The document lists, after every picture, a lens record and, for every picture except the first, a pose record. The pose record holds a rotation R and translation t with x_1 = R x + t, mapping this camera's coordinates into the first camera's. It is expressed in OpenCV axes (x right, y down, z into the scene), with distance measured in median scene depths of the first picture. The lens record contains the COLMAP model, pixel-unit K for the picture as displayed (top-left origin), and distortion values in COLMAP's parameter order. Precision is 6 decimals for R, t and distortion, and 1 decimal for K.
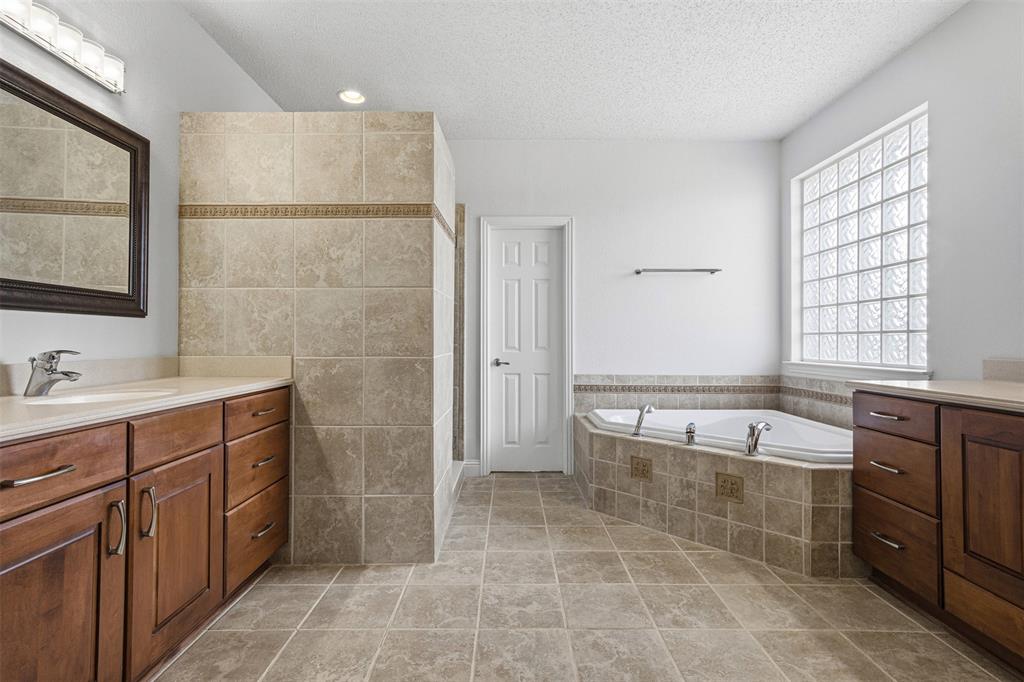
lens RADIAL K [[471.9, 0, 512.0], [0, 471.9, 341.0], [0, 0, 1]] dist [-0.000111, 0.011891]
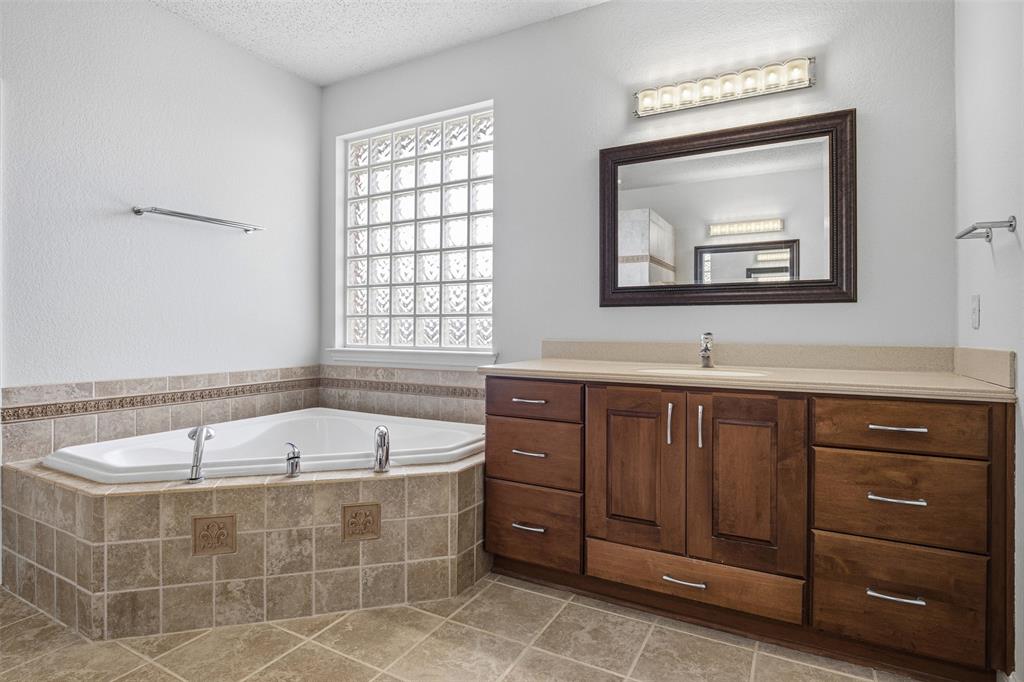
lens RADIAL K [[528.7, 0, 508.2], [0, 528.7, 330.5], [0, 0, 1]] dist [-0.018099, 0.000467]
pose [[0.496649, -0.004843, 0.867938, -0.134843], [-0.002692, 0.999971, 0.007120, 0.004711], [-0.867947, -0.005873, 0.496622, 0.385462]]
